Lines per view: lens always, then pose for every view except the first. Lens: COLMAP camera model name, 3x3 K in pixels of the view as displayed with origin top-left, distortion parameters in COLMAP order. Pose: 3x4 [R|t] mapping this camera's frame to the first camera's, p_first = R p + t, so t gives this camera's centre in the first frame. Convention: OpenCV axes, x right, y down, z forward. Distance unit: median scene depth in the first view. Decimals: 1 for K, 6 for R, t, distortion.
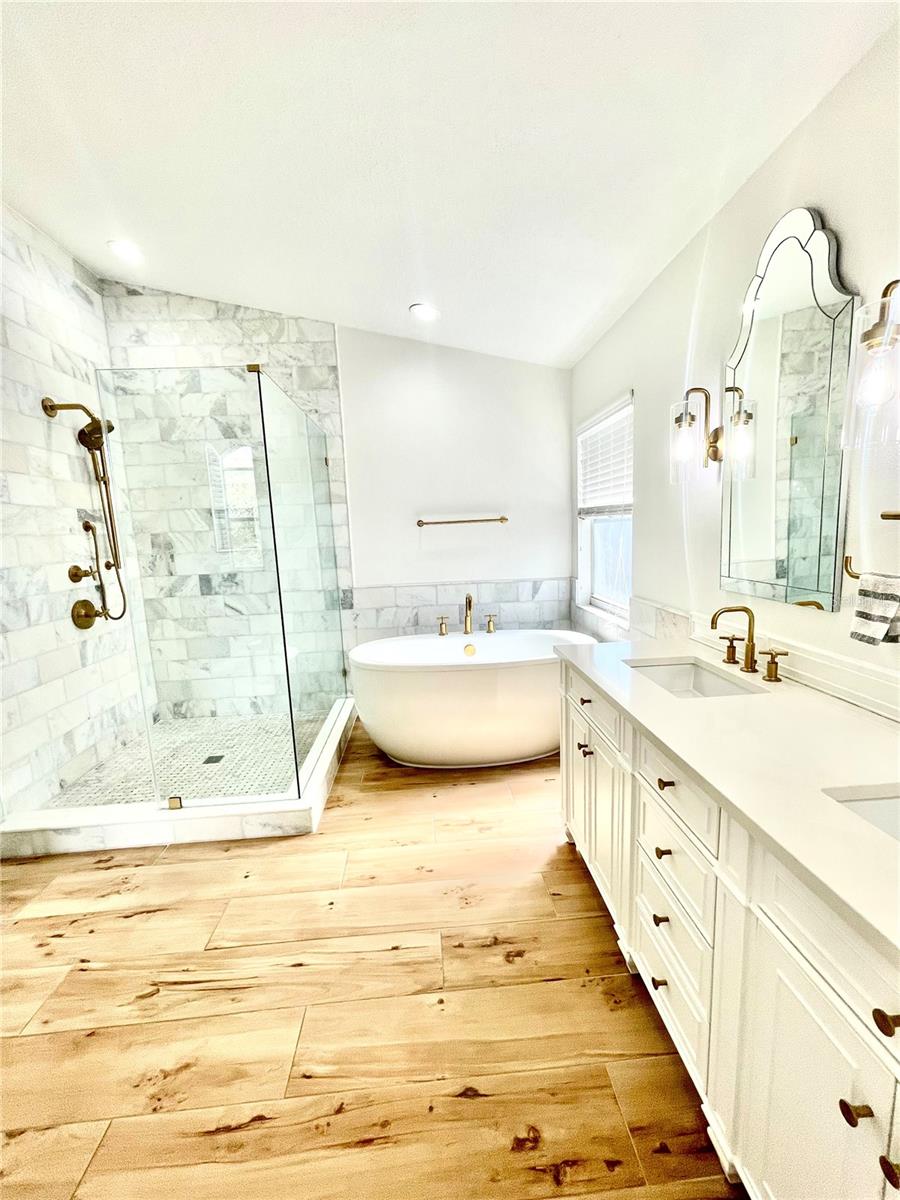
lens RADIAL K [[487.8, 0, 453.2], [0, 487.8, 602.0], [0, 0, 1]] dist [-0.001913, -0.002667]
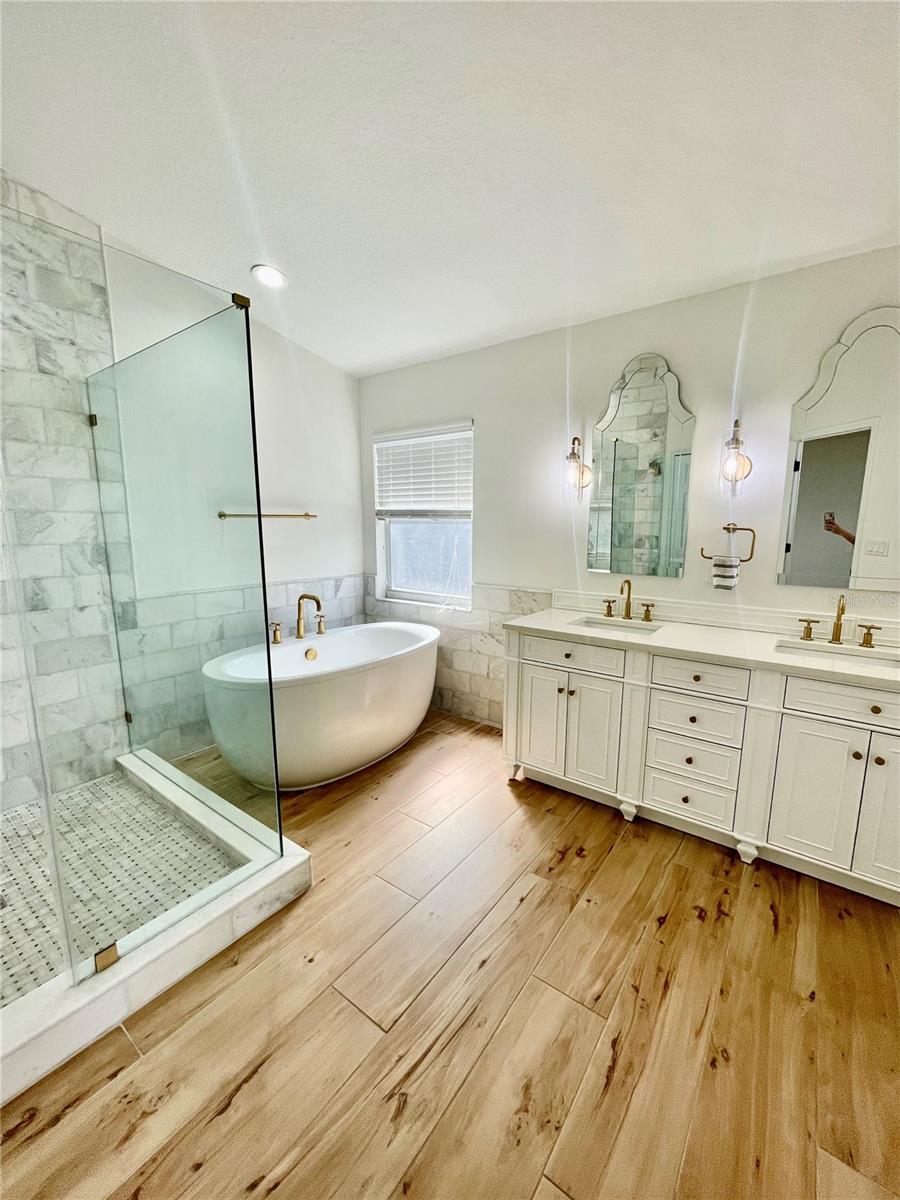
lens RADIAL K [[487.8, 0, 457.6], [0, 487.8, 603.1], [0, 0, 1]] dist [-0.001913, -0.002667]
pose [[0.644502, -0.082667, 0.760120, -0.846754], [0.084795, 0.995734, 0.036394, -0.016958], [-0.759886, 0.040998, 0.648762, 0.299657]]
